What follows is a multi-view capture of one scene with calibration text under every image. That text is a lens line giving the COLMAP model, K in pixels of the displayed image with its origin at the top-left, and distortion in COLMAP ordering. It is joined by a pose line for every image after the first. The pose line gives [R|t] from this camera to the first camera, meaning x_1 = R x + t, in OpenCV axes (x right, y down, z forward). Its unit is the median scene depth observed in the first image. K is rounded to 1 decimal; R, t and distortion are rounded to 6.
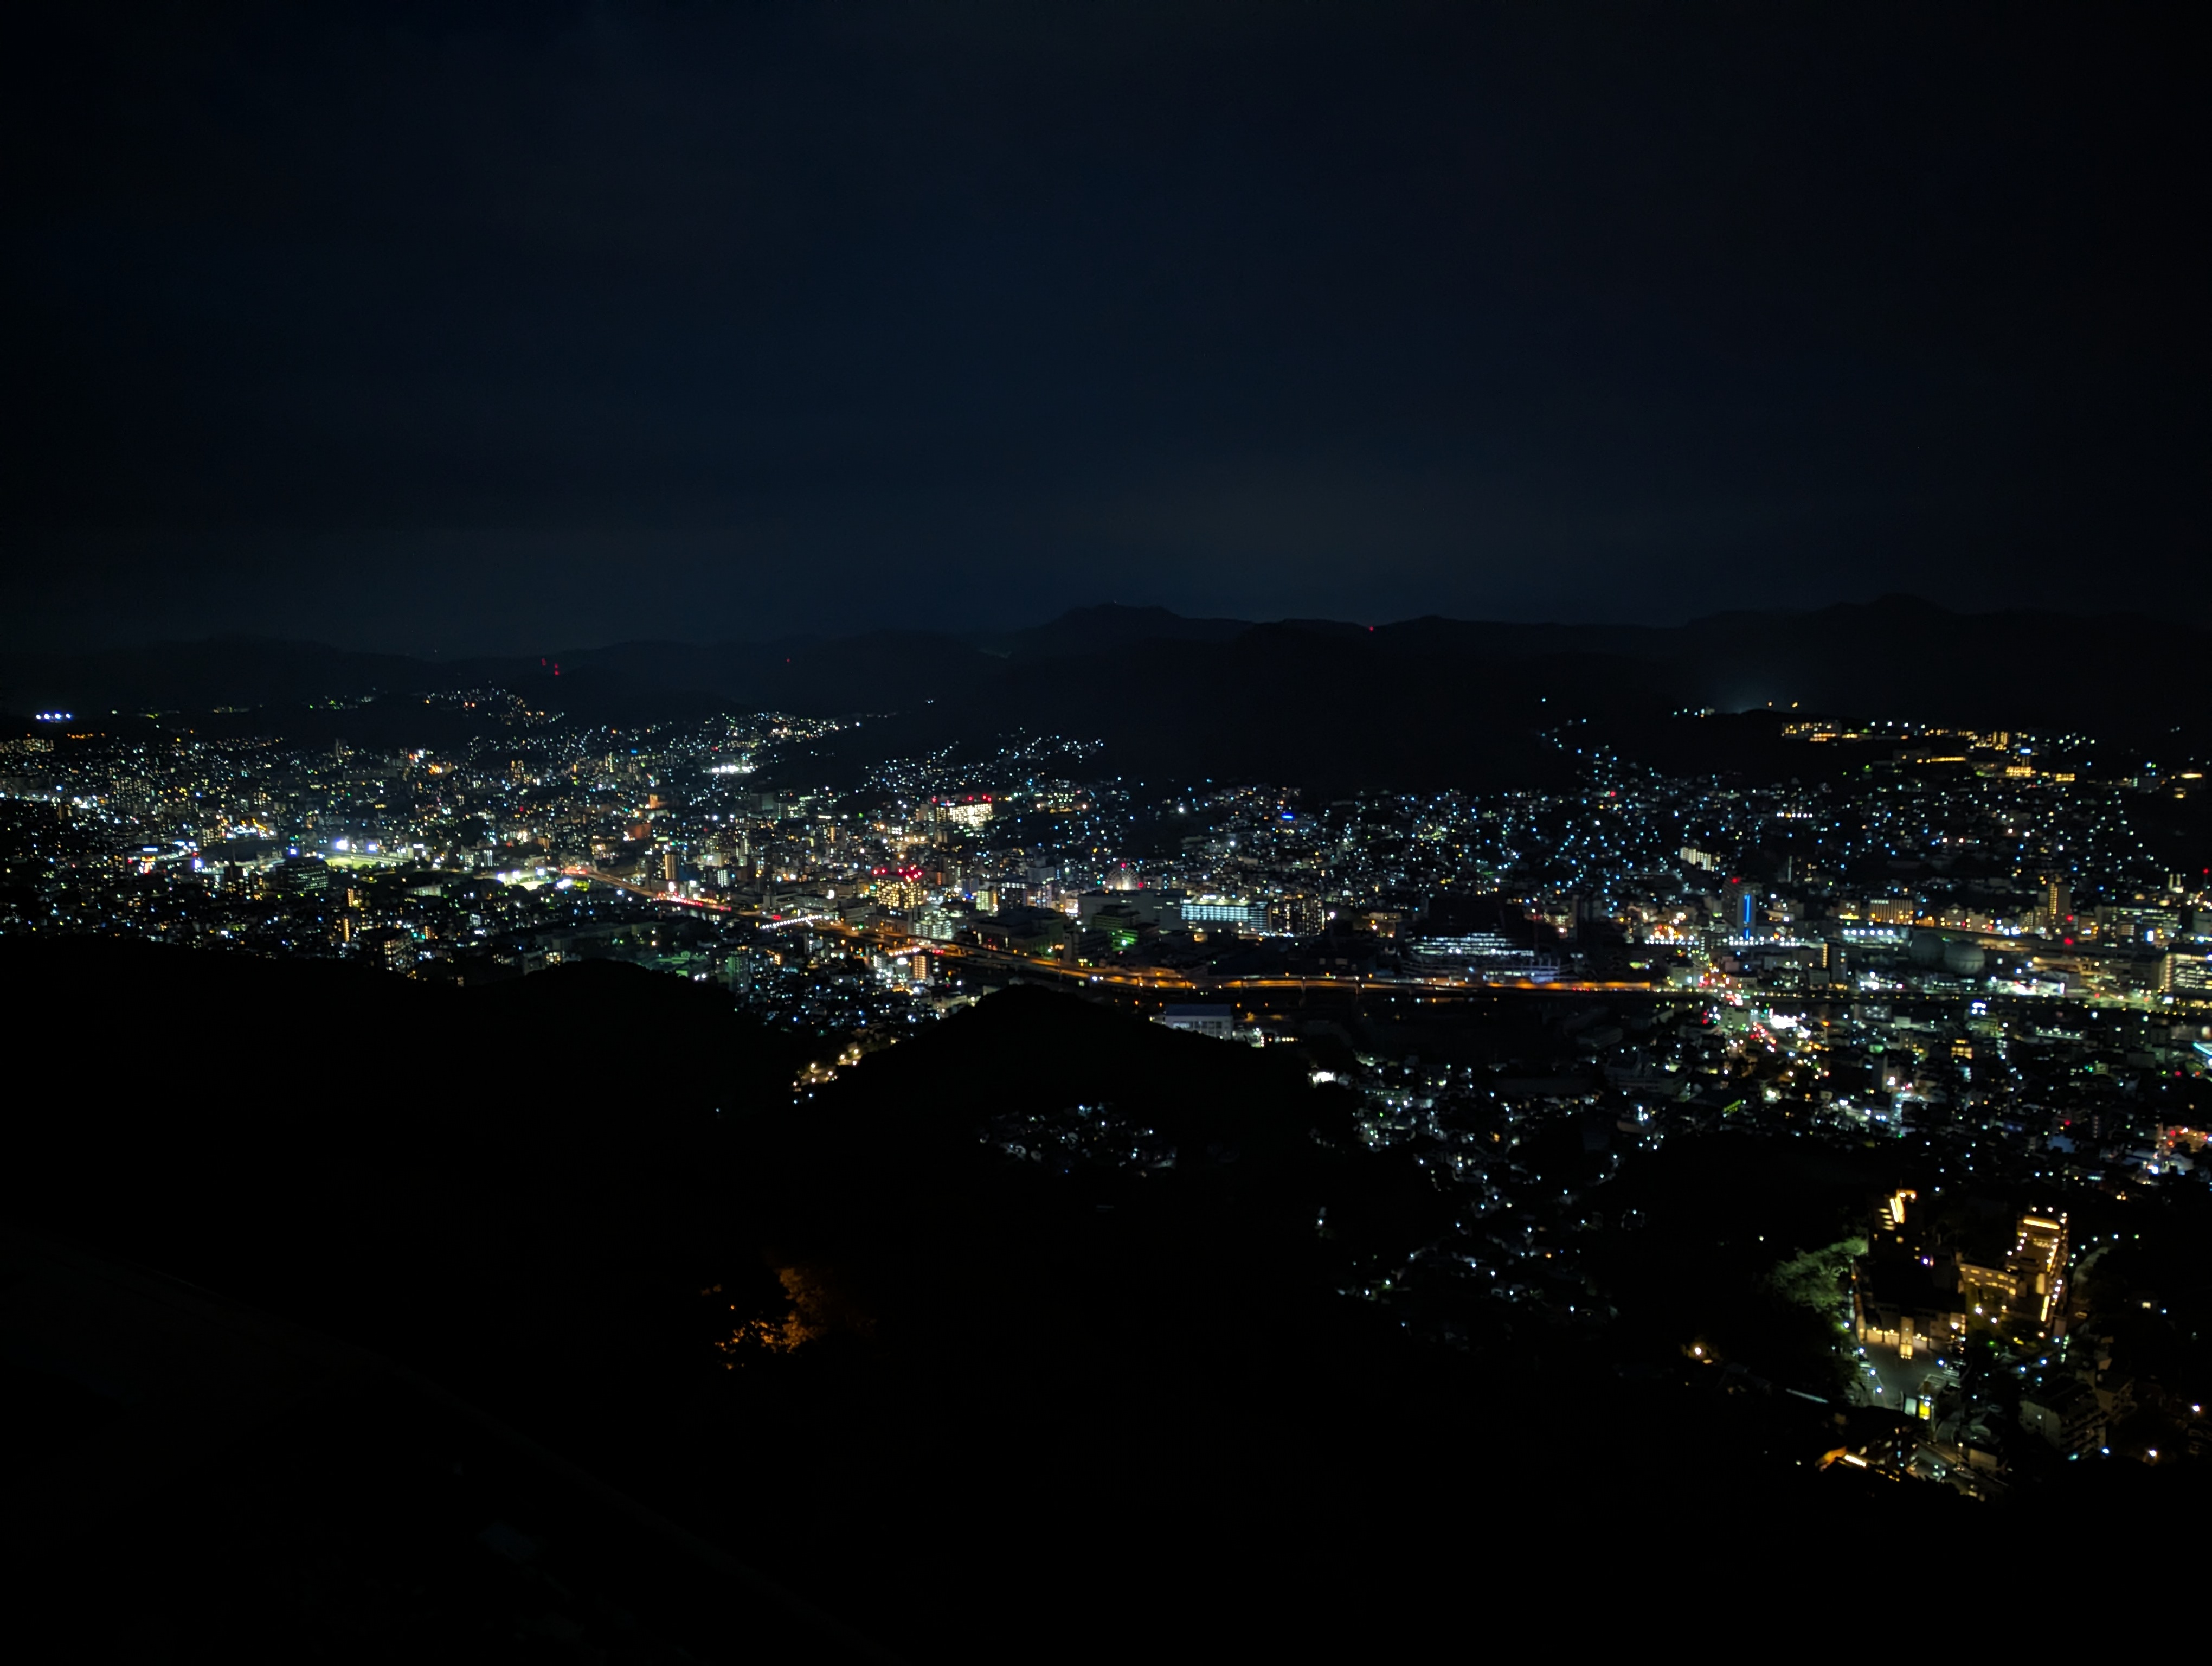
lens RADIAL K [[1543.3, 0, 1107.7], [0, 1543.3, 830.4], [0, 0, 1]] dist [0.071934, -0.063505]
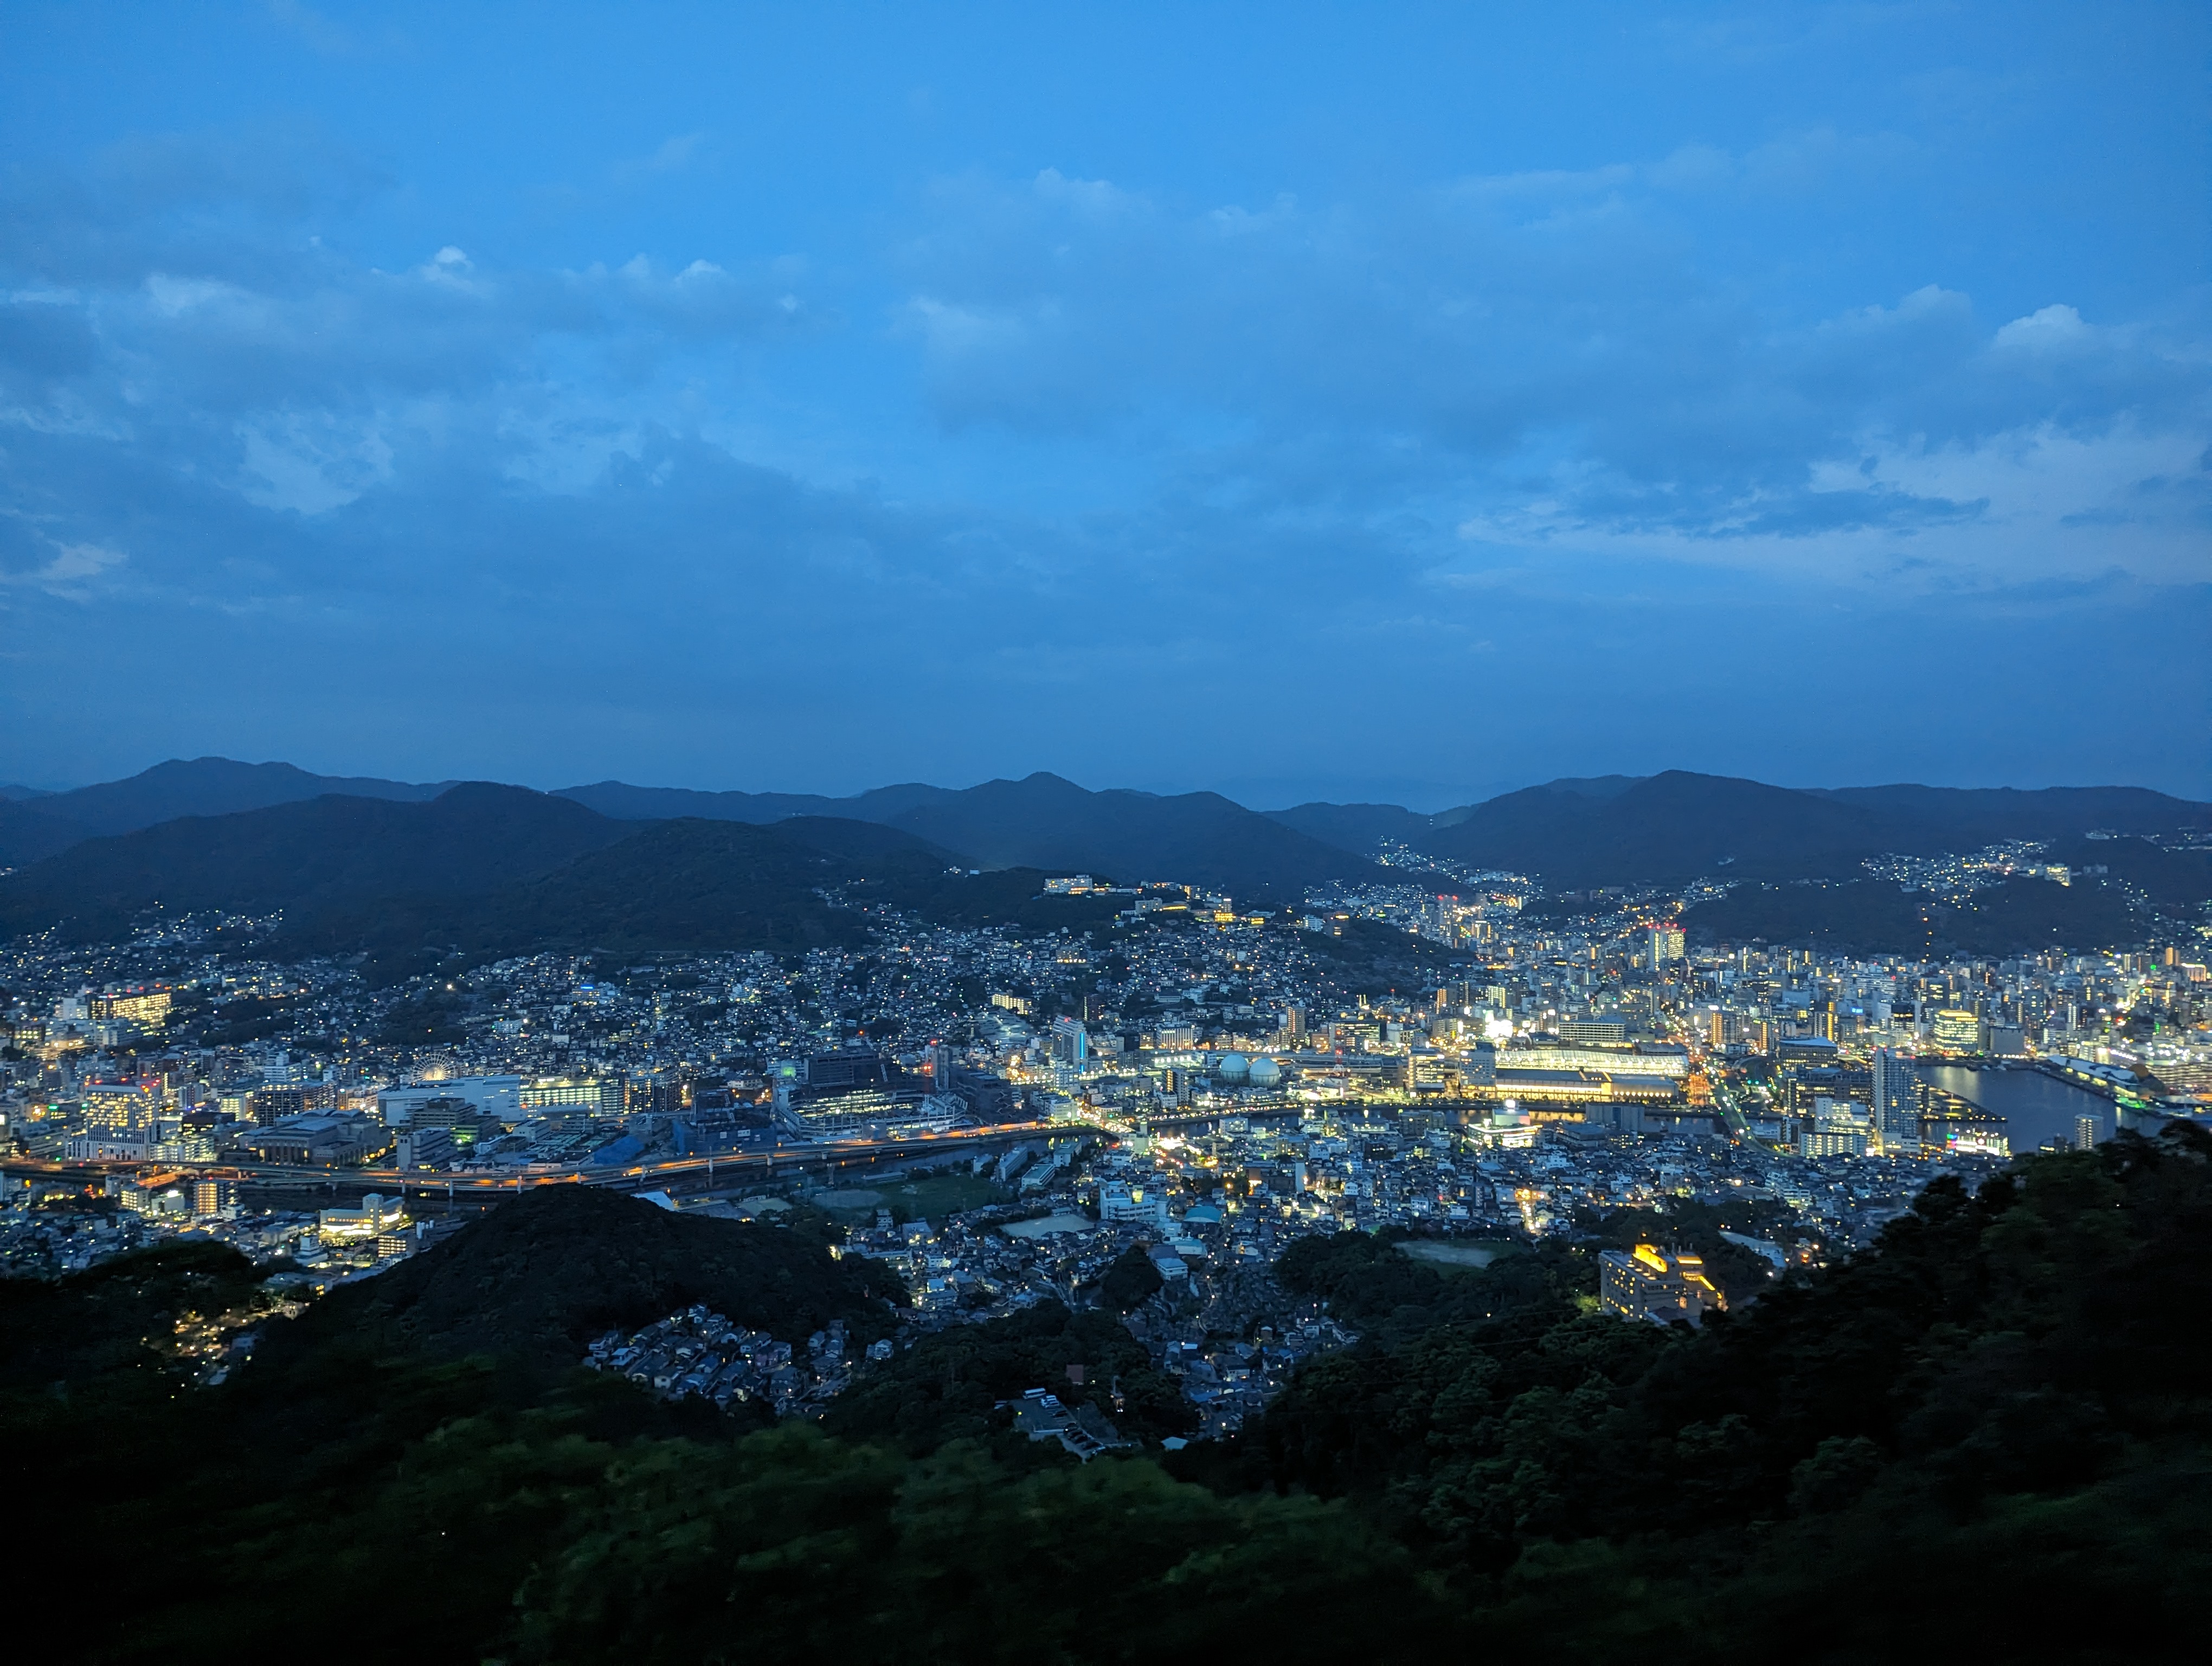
lens RADIAL K [[1543.3, 0, 1086.6], [0, 1543.3, 819.7], [0, 0, 1]] dist [0.071934, -0.063505]
pose [[0.848656, 0.008106, 0.528883, -0.160855], [0.054178, 0.993292, -0.102159, 0.003595], [-0.526163, 0.115352, 0.842524, 0.071454]]
